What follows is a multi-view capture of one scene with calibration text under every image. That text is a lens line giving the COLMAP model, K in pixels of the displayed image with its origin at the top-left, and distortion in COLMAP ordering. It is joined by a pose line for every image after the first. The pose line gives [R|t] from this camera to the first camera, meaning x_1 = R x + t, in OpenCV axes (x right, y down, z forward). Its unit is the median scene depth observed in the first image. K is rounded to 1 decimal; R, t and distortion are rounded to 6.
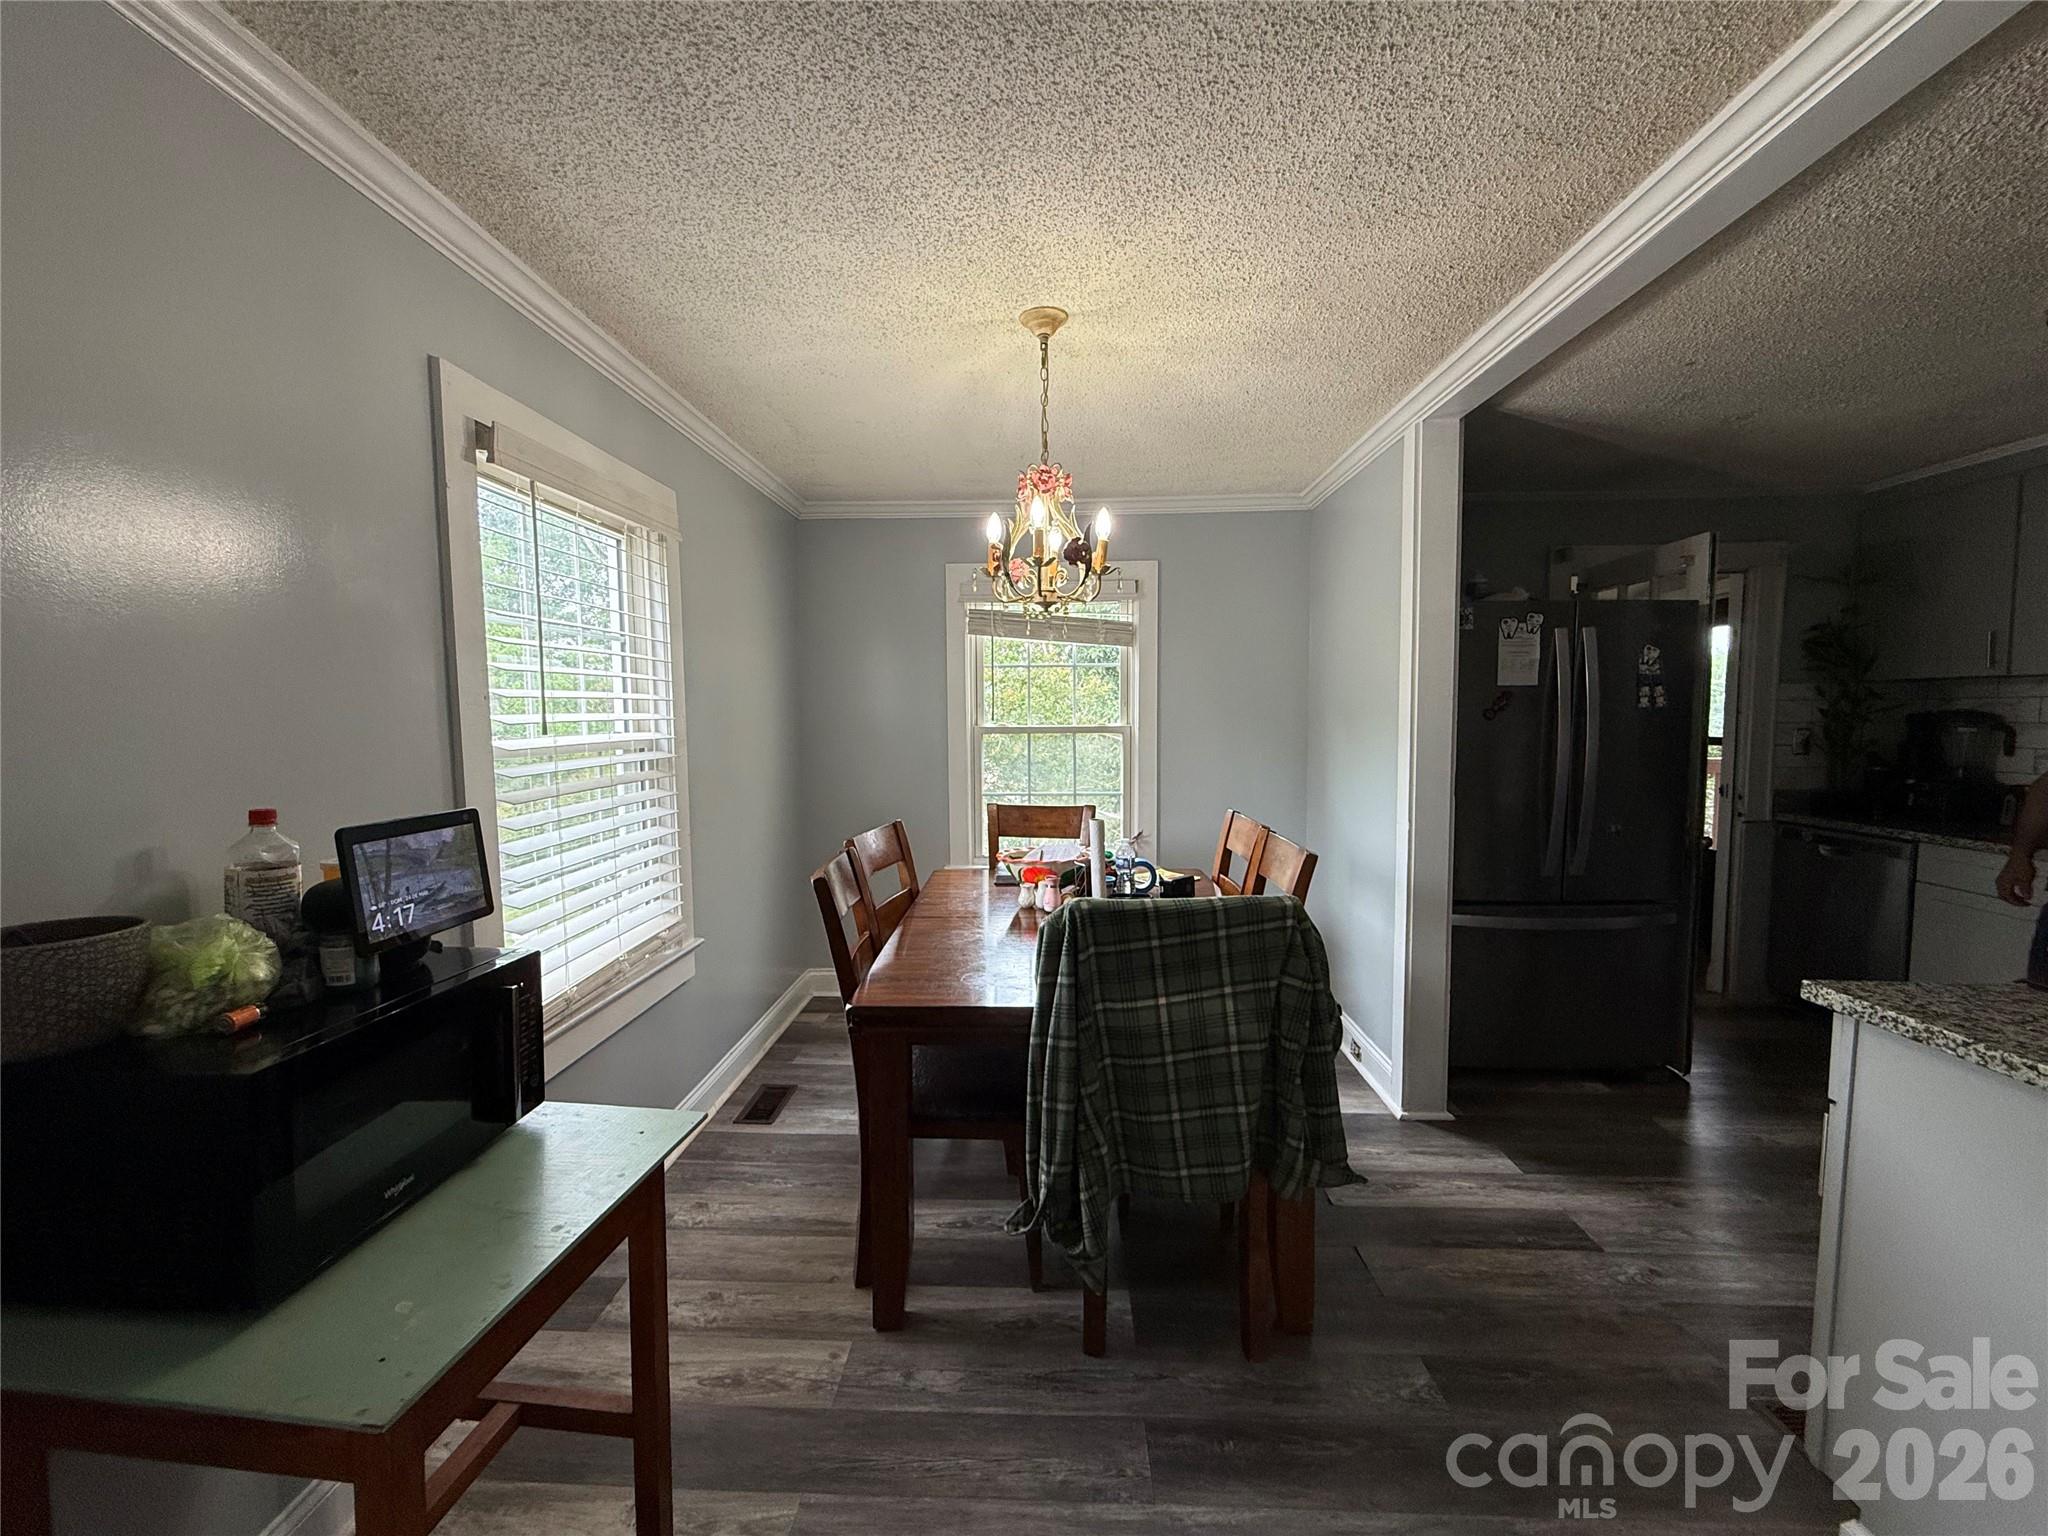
lens RADIAL K [[816.0, 0, 1023.2], [0, 816.0, 768.9], [0, 0, 1]] dist [0.001799, -0.000279]
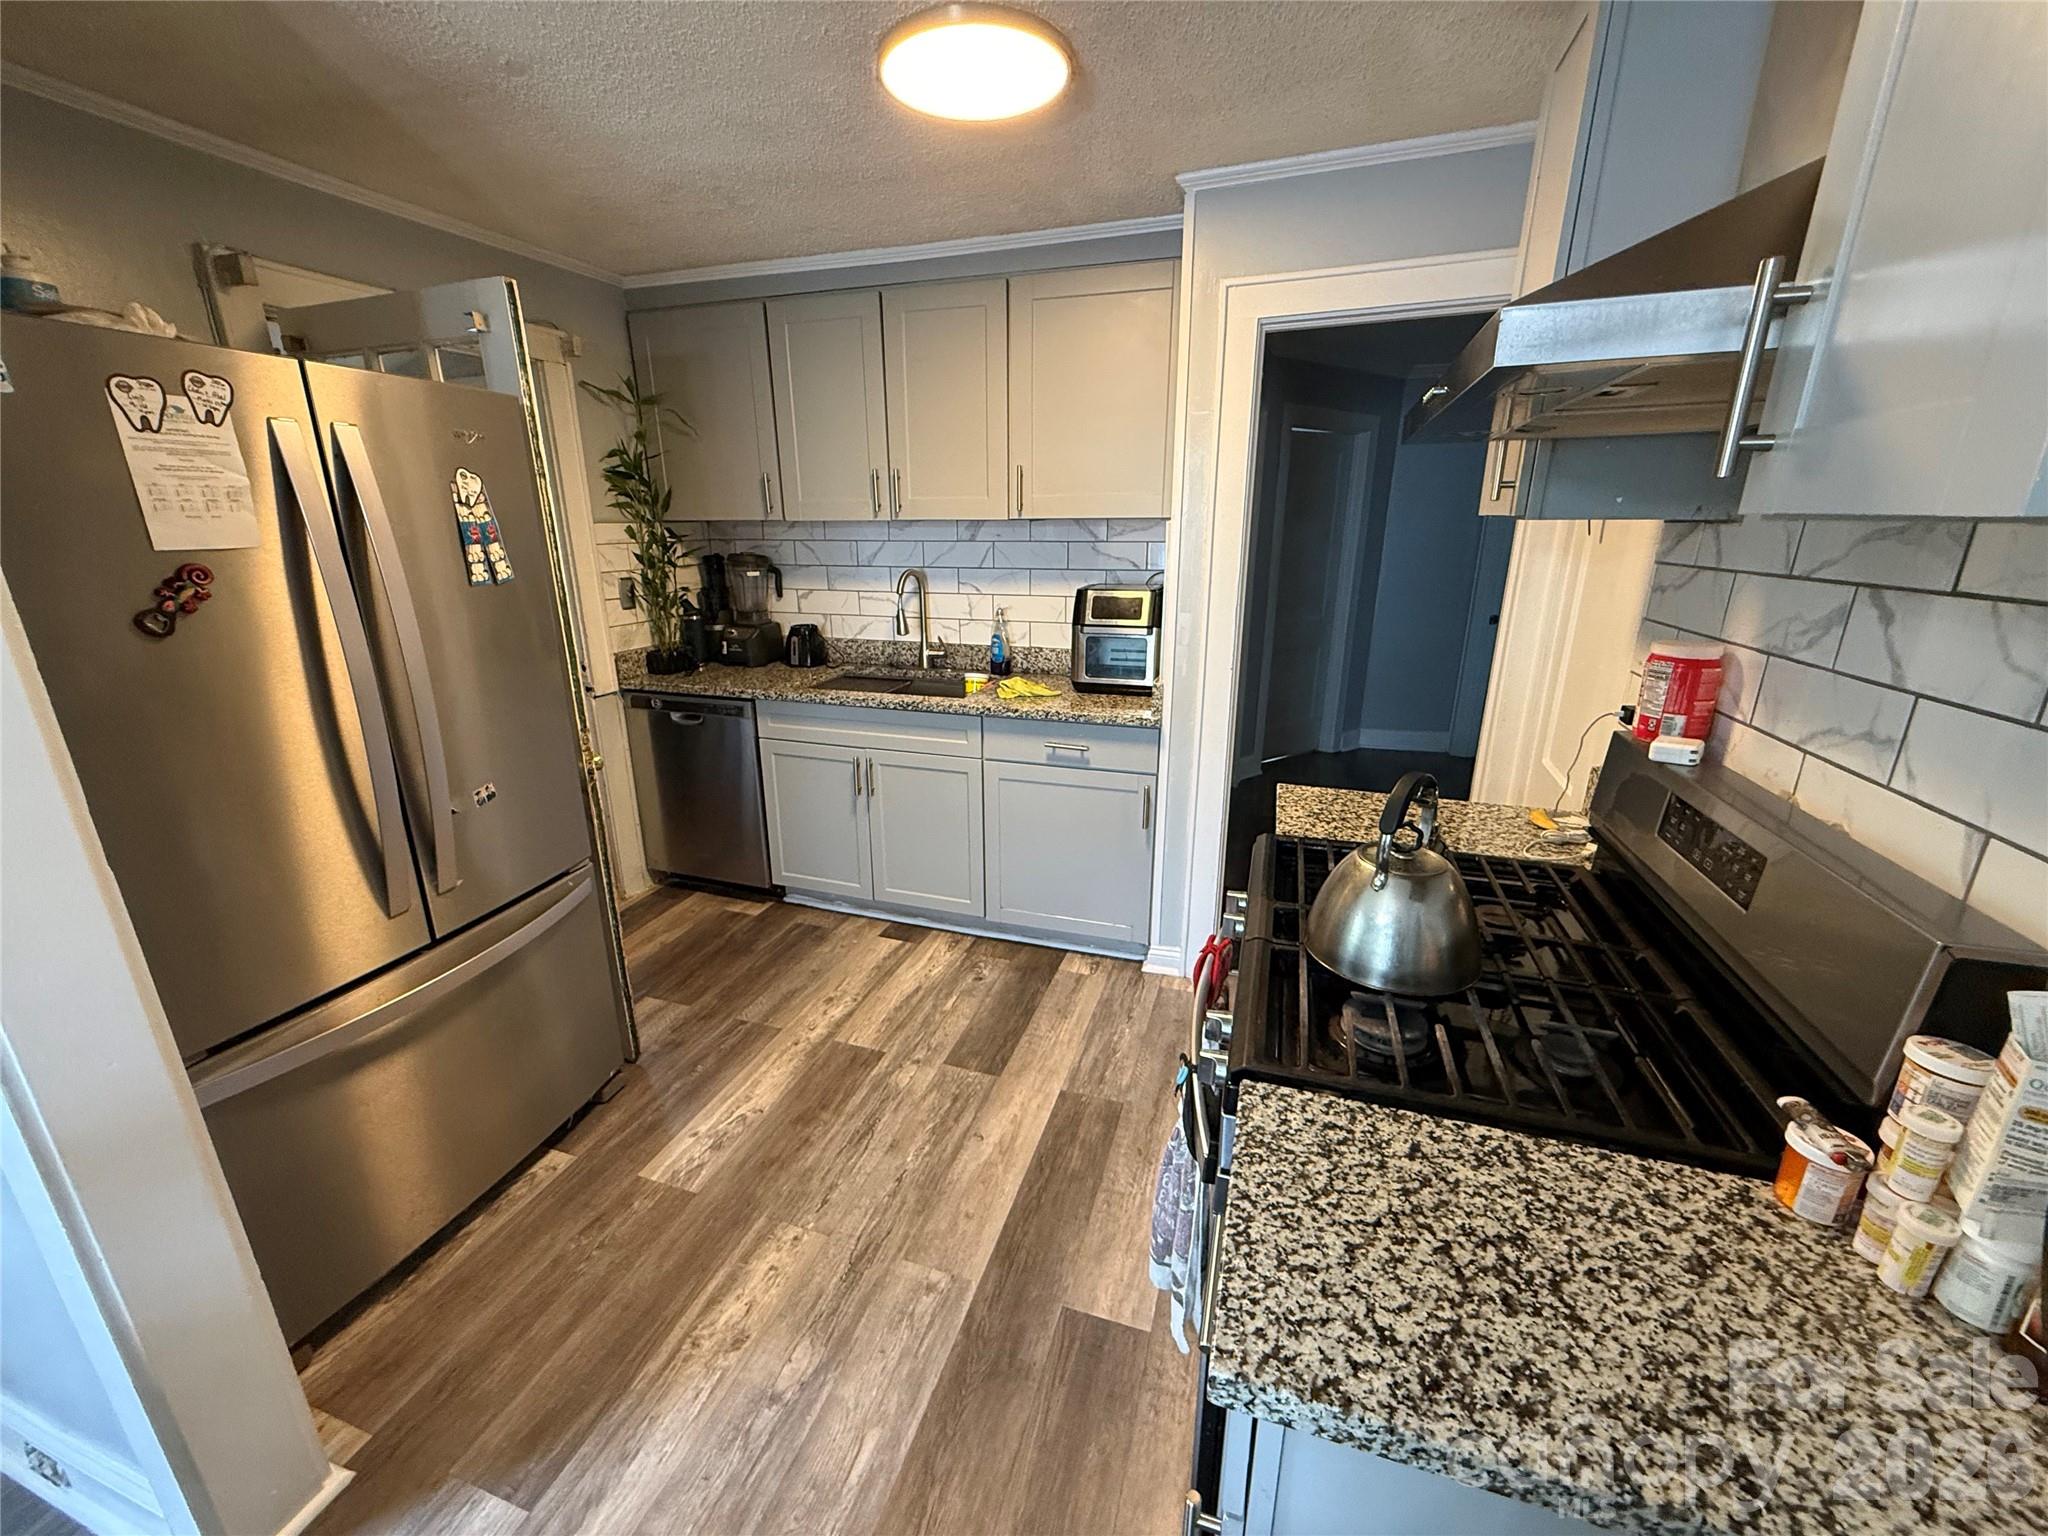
lens RADIAL K [[816.0, 0, 1020.2], [0, 816.0, 772.2], [0, 0, 1]] dist [0.001799, -0.000279]
pose [[0.276438, -0.280919, 0.919058, 0.252546], [0.065066, 0.959600, 0.273741, -0.069043], [-0.958827, -0.015873, 0.283548, 0.400703]]
